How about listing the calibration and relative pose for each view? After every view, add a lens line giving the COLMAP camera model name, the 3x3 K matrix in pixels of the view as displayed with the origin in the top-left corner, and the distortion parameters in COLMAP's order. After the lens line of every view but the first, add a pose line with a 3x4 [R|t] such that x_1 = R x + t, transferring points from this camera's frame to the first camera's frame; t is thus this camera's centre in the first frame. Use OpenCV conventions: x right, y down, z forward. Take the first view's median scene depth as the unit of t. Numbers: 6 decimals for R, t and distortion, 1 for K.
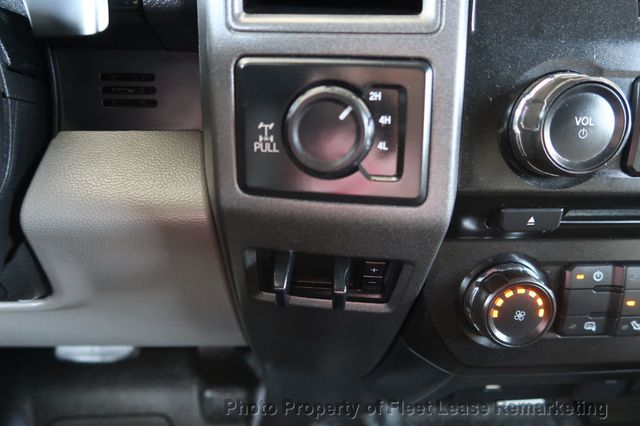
lens RADIAL K [[446.4, 0, 319.3], [0, 446.4, 211.9], [0, 0, 1]] dist [-0.034440, 0.014095]
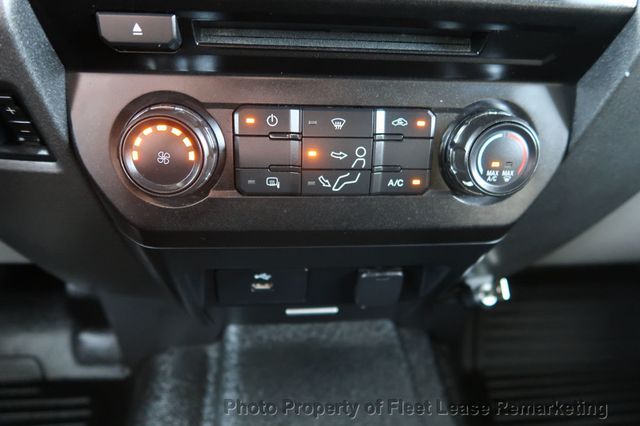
lens RADIAL K [[446.4, 0, 316.5], [0, 446.4, 214.3], [0, 0, 1]] dist [-0.034440, 0.014095]
pose [[0.999059, 0.001923, 0.043318, 0.707860], [-0.003924, 0.998926, 0.046158, 0.300746], [-0.043183, -0.046284, 0.997994, 0.112338]]
